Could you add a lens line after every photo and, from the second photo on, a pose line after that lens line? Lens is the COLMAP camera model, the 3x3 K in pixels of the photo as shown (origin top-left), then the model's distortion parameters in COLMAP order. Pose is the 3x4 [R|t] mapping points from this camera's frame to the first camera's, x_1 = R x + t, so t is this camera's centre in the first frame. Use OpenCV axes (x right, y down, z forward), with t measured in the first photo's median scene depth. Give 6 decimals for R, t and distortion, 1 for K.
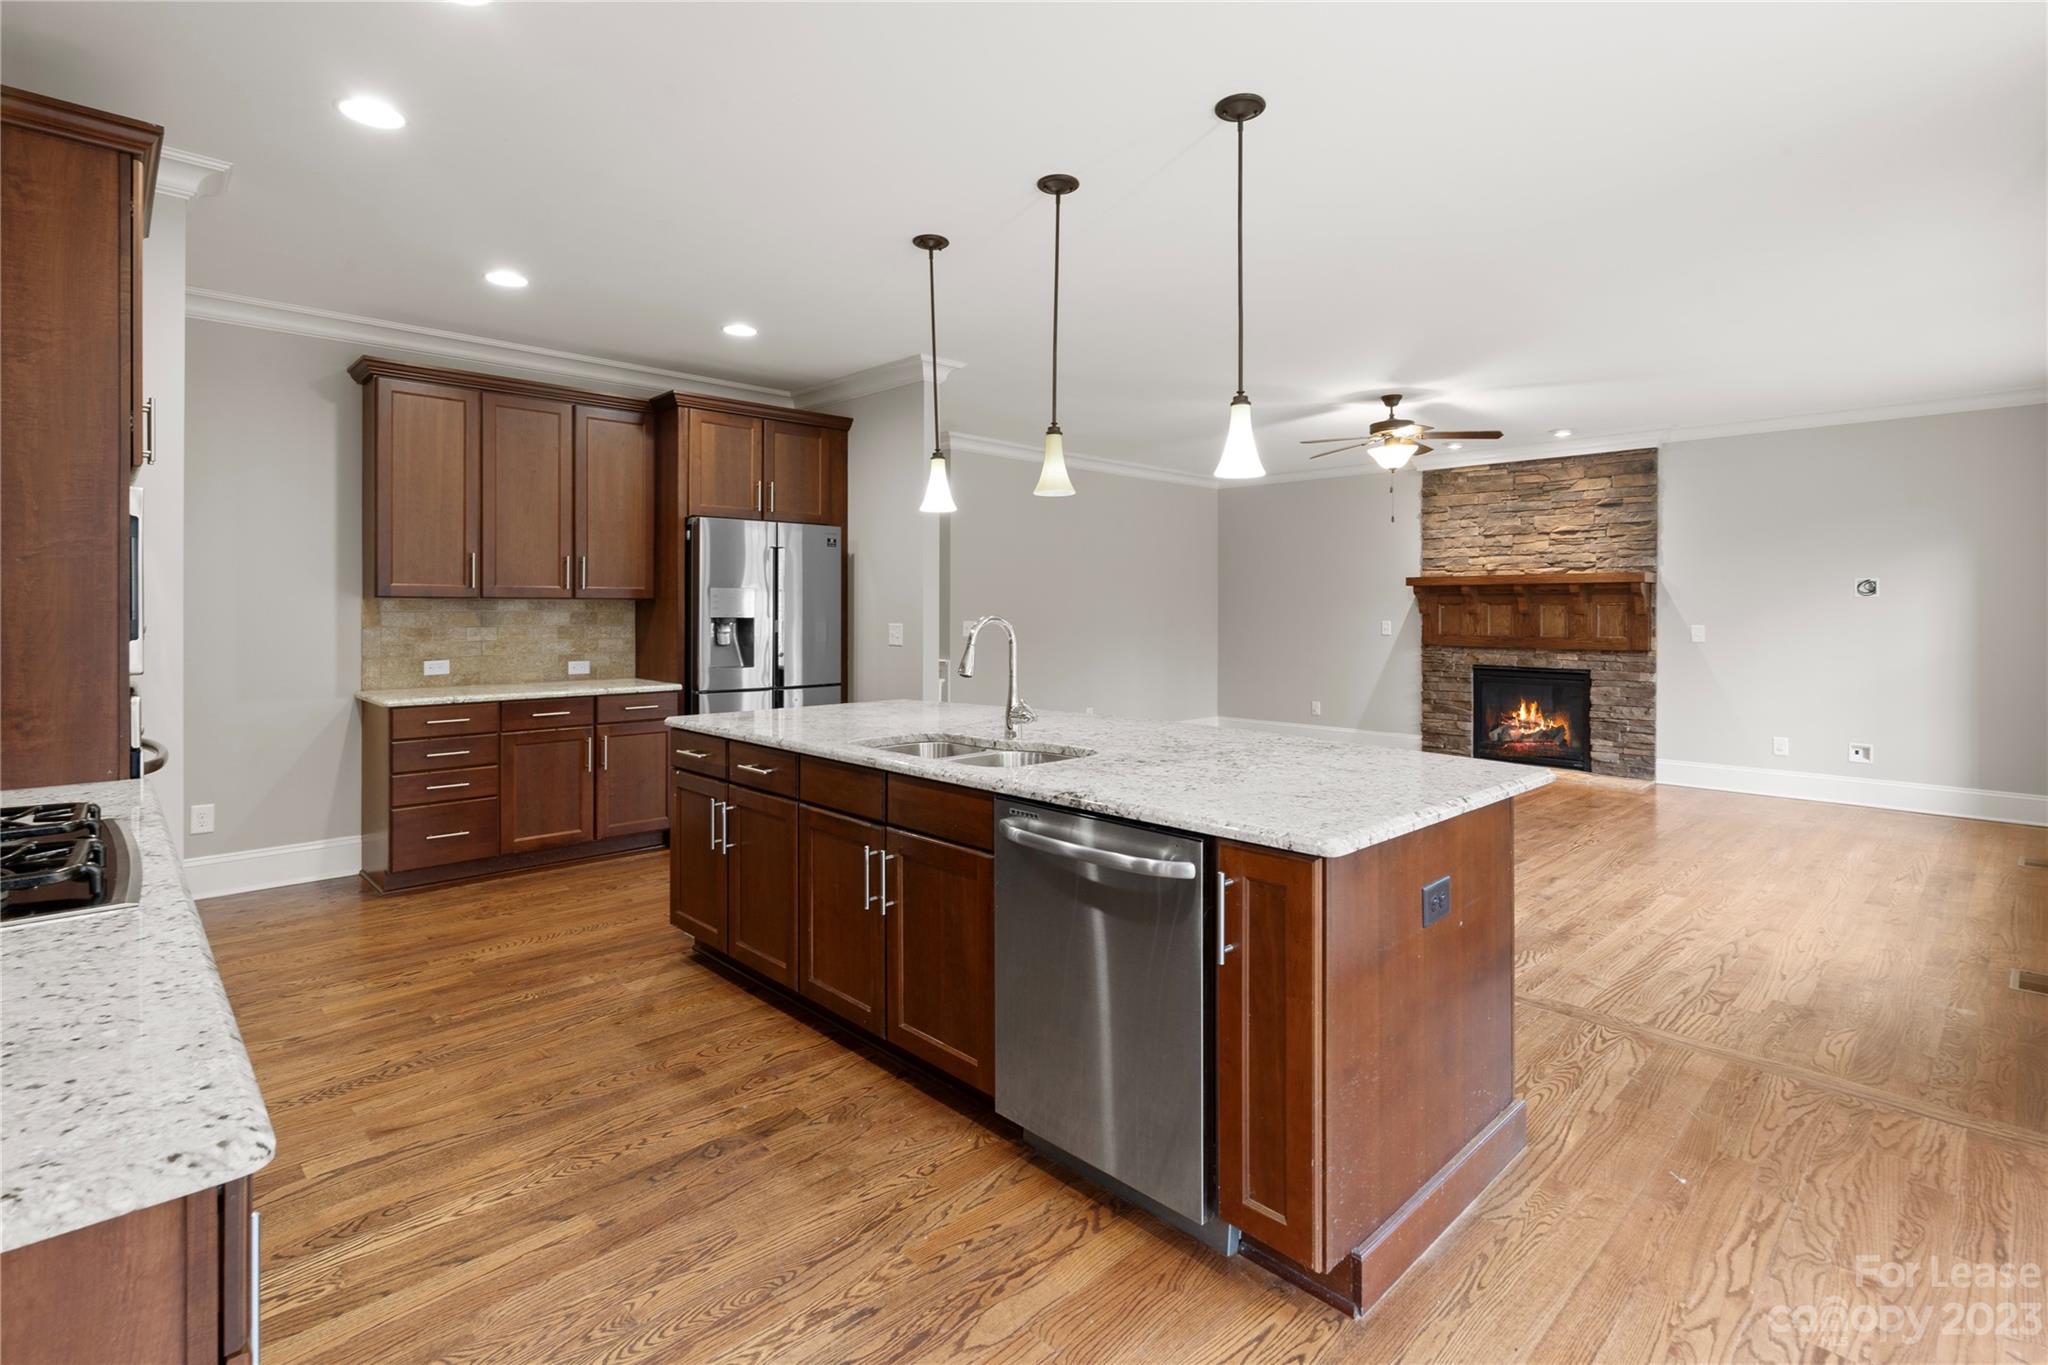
lens RADIAL K [[967.0, 0, 1014.1], [0, 967.0, 615.4], [0, 0, 1]] dist [-0.004057, 0.003559]
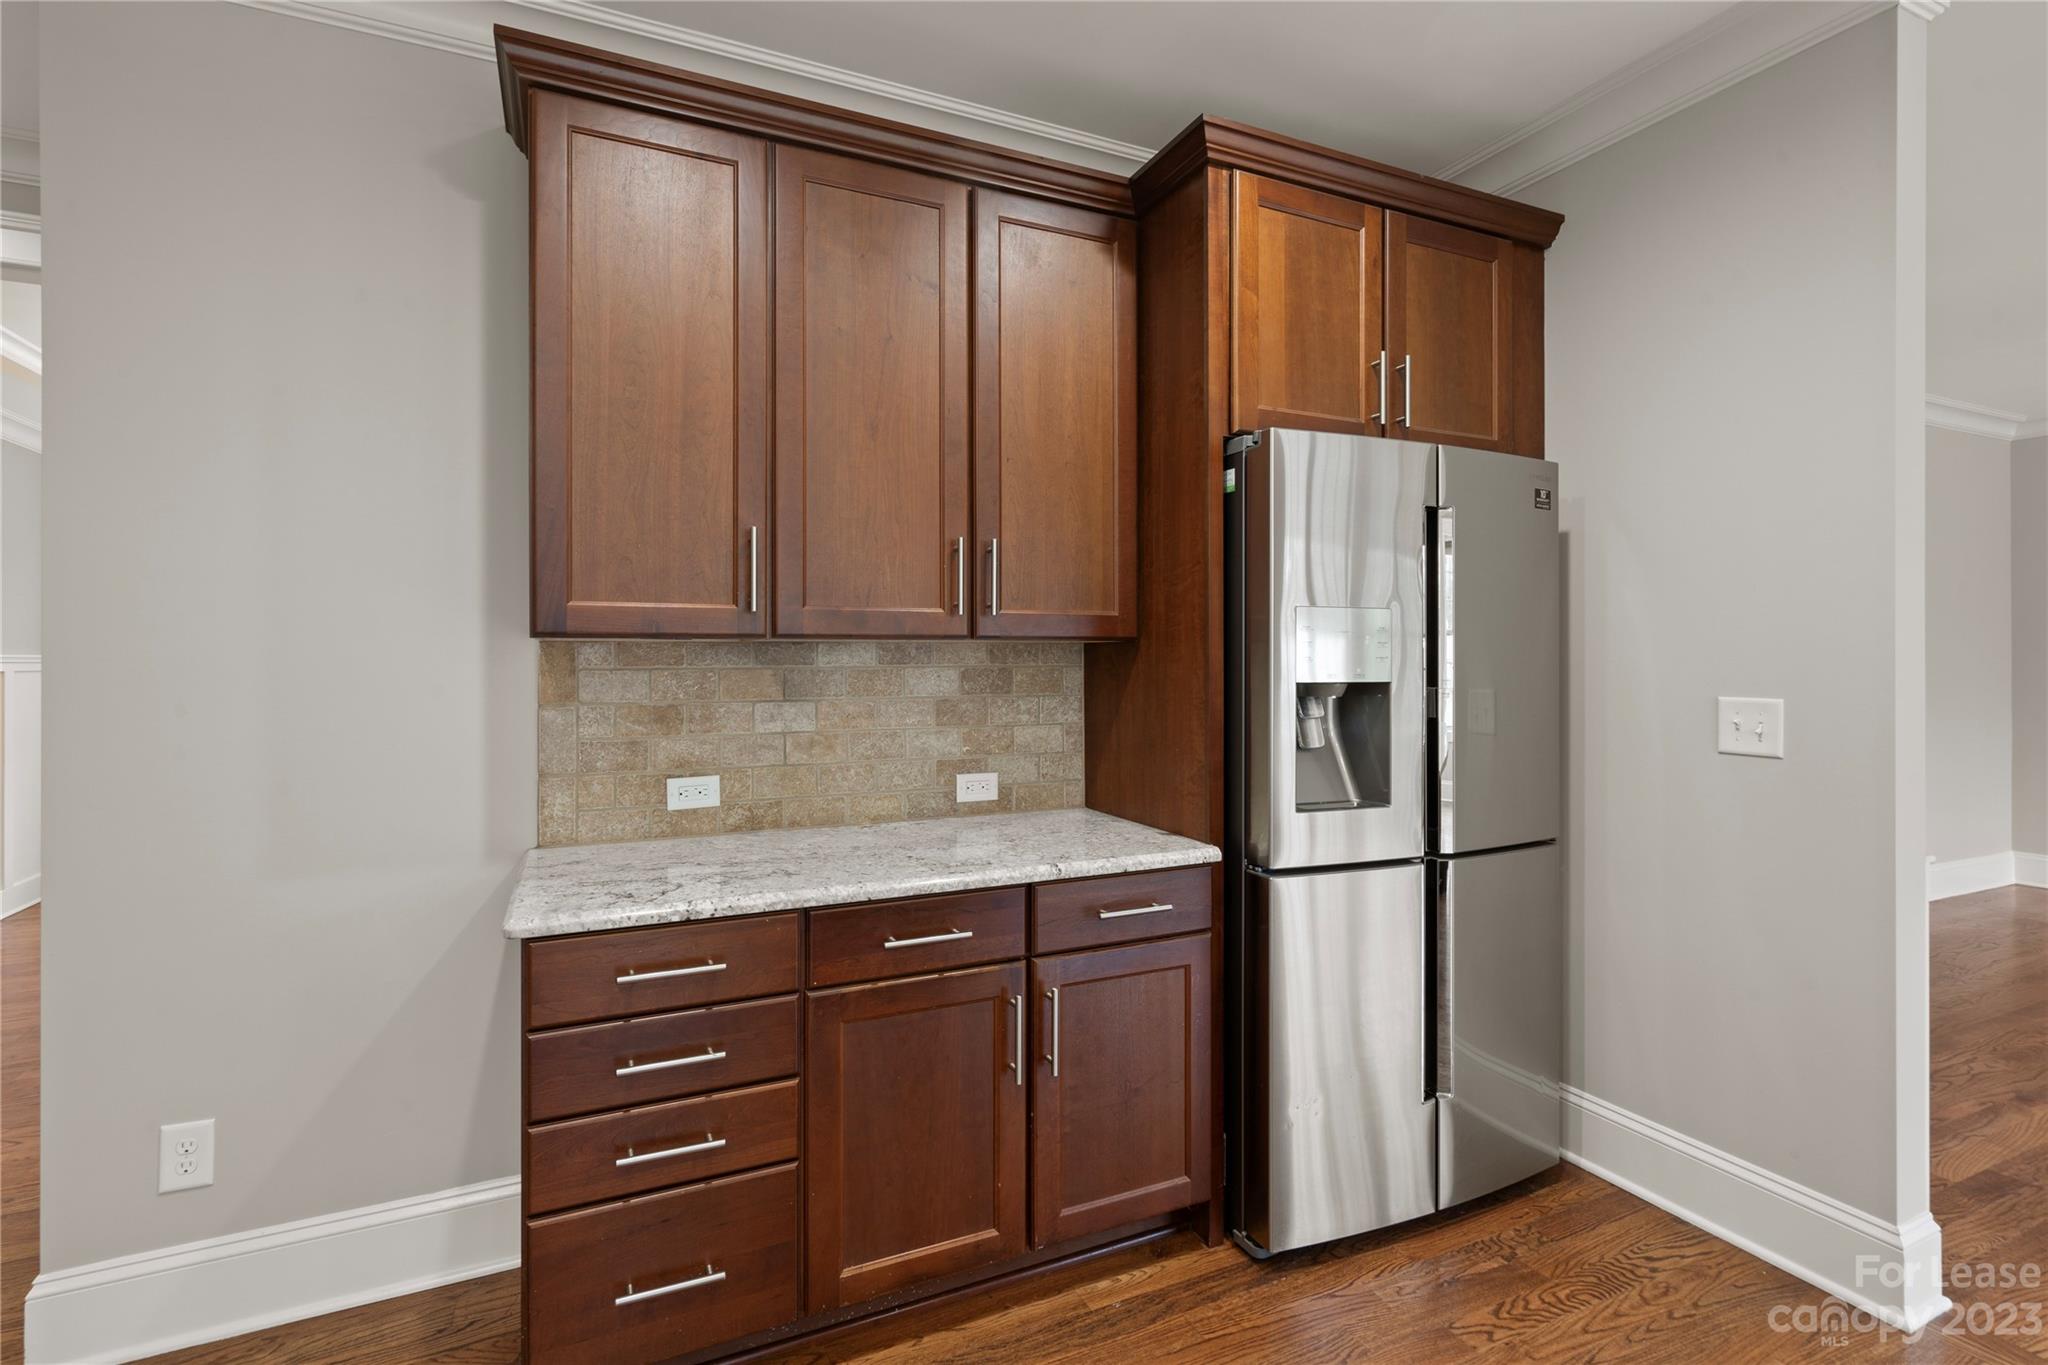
lens RADIAL K [[967.0, 0, 1029.4], [0, 967.0, 665.1], [0, 0, 1]] dist [-0.004057, 0.003559]
pose [[0.947913, -0.001431, -0.318527, -0.279577], [0.001469, 0.999999, -0.000123, -0.004888], [0.318527, -0.000351, 0.947914, 0.569528]]
